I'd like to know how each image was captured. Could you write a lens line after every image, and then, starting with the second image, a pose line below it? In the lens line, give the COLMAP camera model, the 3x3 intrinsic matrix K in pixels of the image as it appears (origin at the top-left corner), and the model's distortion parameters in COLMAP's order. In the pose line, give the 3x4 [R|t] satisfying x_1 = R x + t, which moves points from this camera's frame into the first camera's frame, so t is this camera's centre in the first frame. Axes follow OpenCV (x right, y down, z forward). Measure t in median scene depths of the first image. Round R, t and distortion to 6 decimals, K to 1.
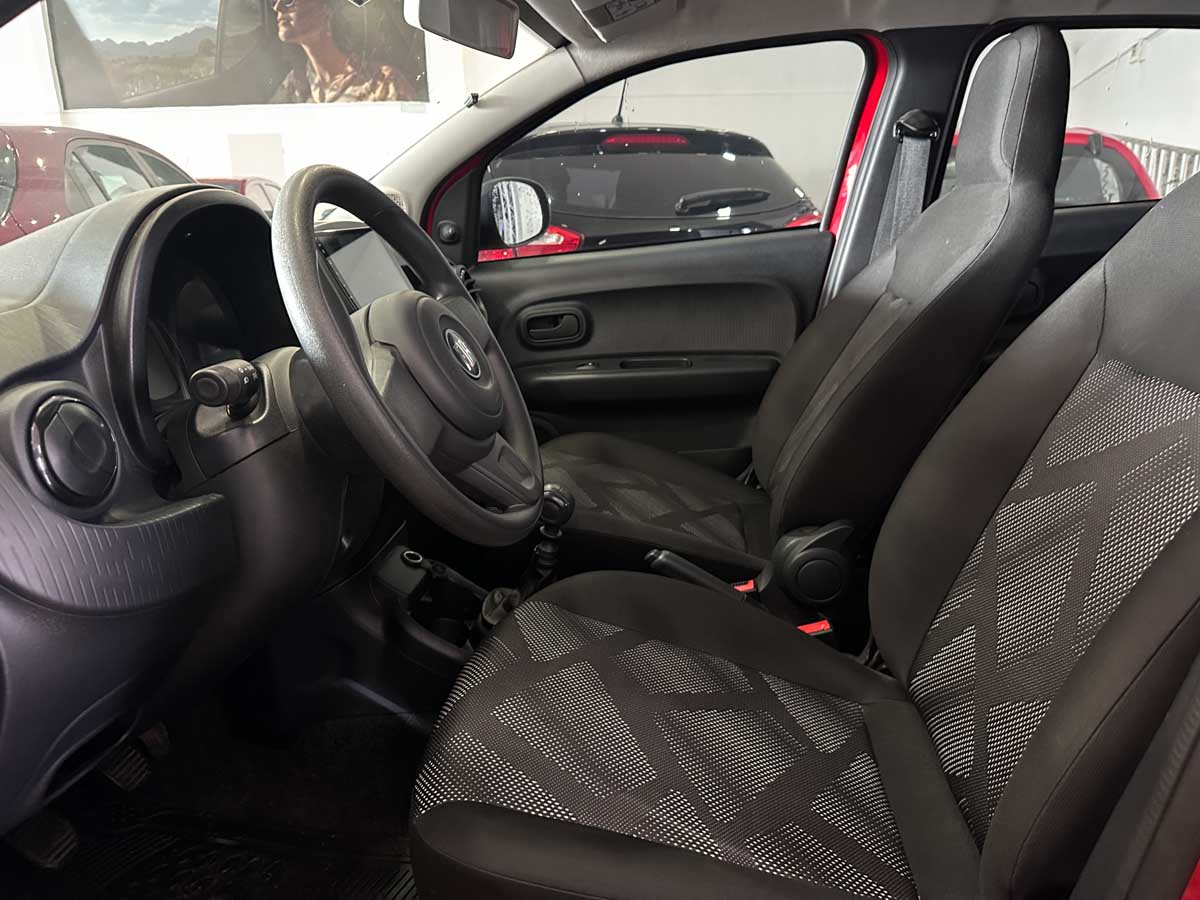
lens RADIAL K [[848.1, 0, 600.0], [0, 848.1, 450.0], [0, 0, 1]] dist [0.043631, -0.085664]
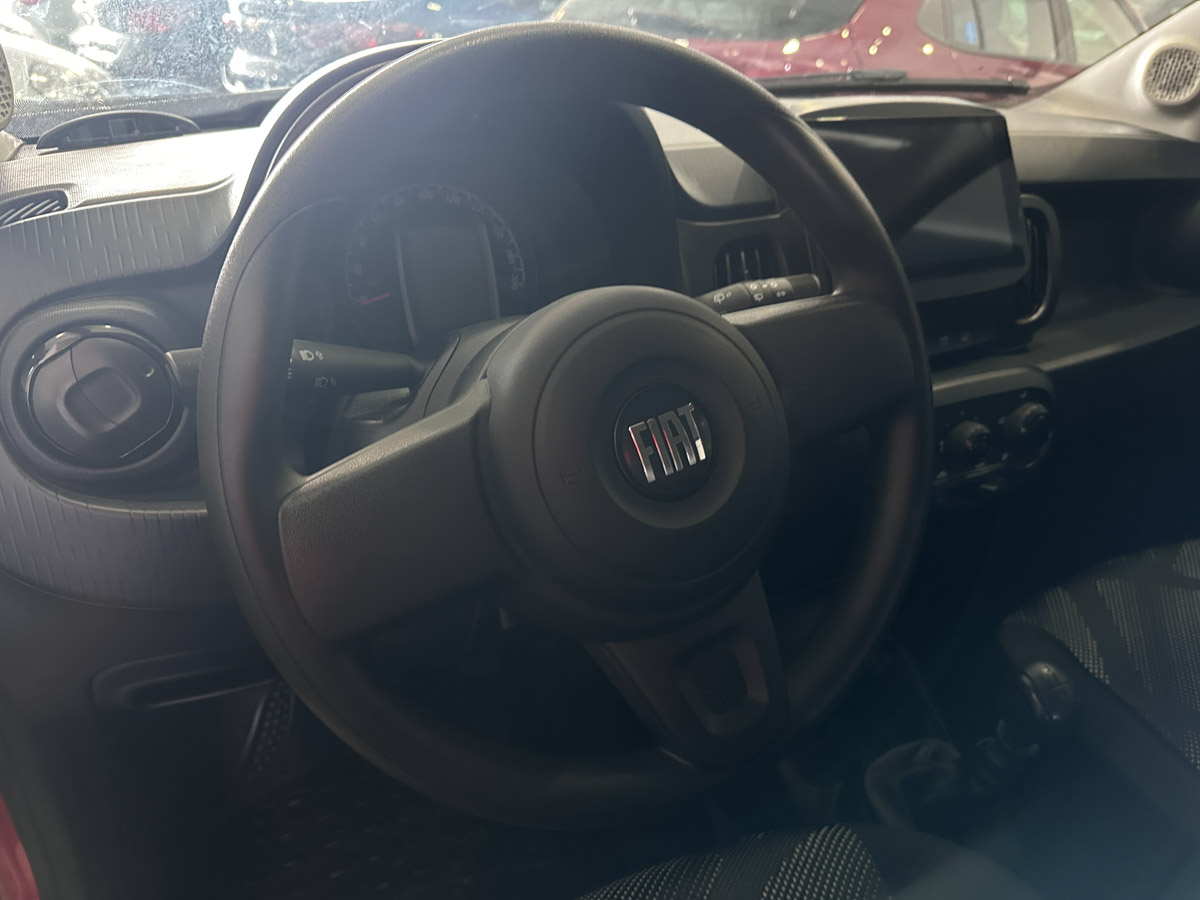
lens RADIAL K [[866.8, 0, 606.0], [0, 866.8, 457.2], [0, 0, 1]] dist [0.050395, -0.077977]
pose [[0.529815, 0.434630, -0.728281, 0.142726], [-0.277904, 0.900266, 0.335097, -0.198108], [0.801290, 0.024853, 0.597760, 0.491996]]
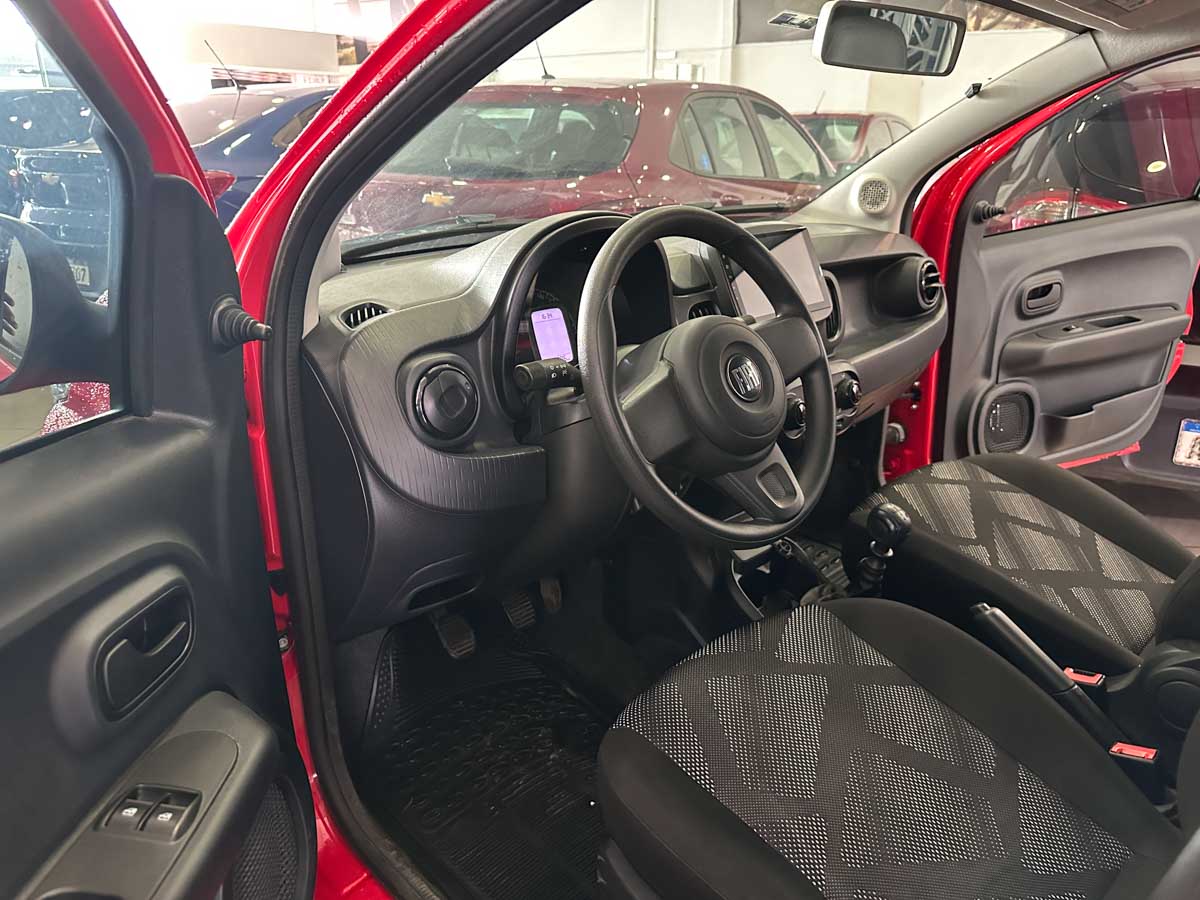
lens RADIAL K [[866.8, 0, 606.0], [0, 866.8, 457.2], [0, 0, 1]] dist [0.050395, -0.077977]
pose [[0.756902, 0.259632, -0.599742, 0.315303], [-0.204790, 0.965705, 0.159606, -0.117765], [0.620612, 0.002015, 0.784115, -0.027503]]
